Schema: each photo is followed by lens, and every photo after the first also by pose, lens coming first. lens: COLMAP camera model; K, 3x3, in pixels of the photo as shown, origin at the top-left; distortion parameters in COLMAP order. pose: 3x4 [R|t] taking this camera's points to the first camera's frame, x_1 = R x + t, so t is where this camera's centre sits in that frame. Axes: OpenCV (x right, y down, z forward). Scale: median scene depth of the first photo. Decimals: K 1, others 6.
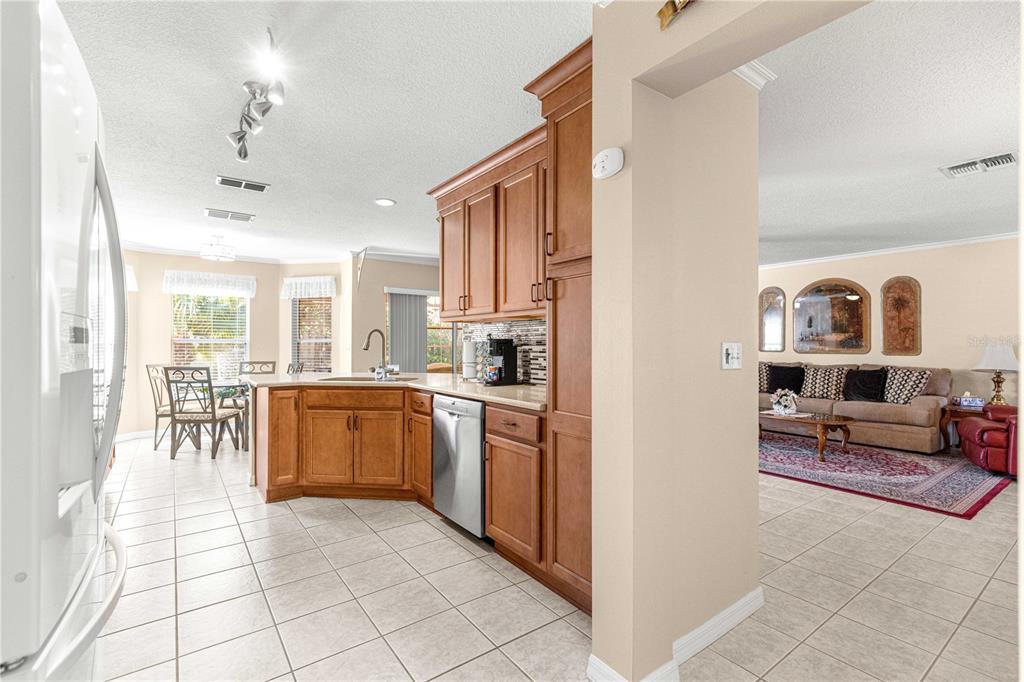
lens RADIAL K [[458.5, 0, 508.0], [0, 458.5, 342.0], [0, 0, 1]] dist [0.010830, 0.000263]
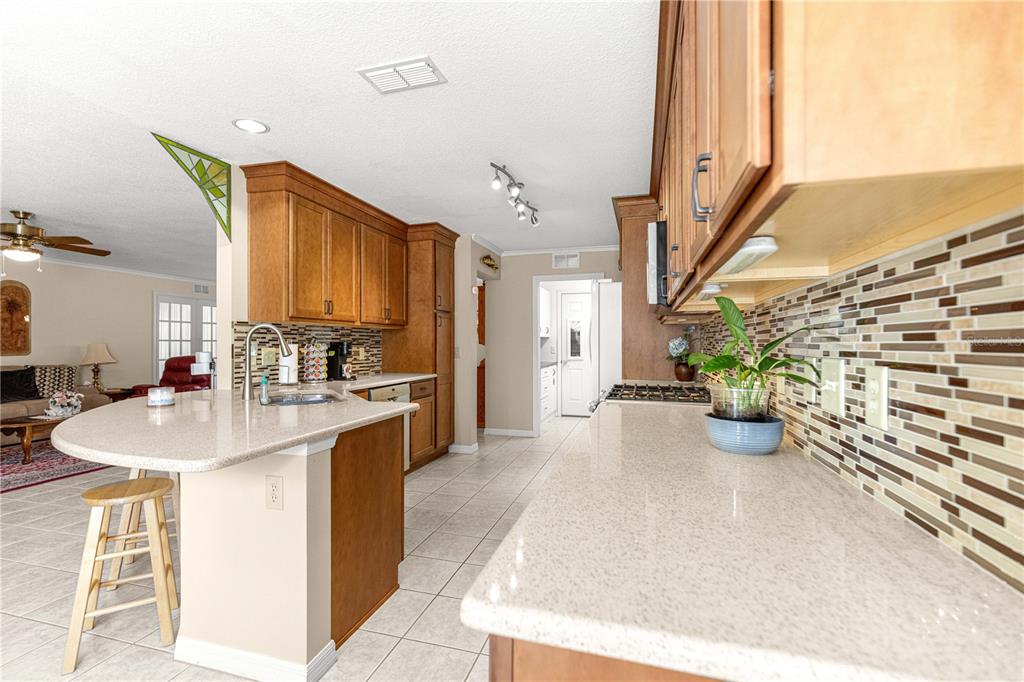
lens RADIAL K [[458.5, 0, 508.0], [0, 458.5, 342.0], [0, 0, 1]] dist [0.010830, 0.000263]
pose [[-0.608732, -0.003063, 0.793370, -0.670685], [-0.005096, 0.999987, -0.000049, -0.007589], [-0.793359, -0.004073, -0.608740, 0.759163]]
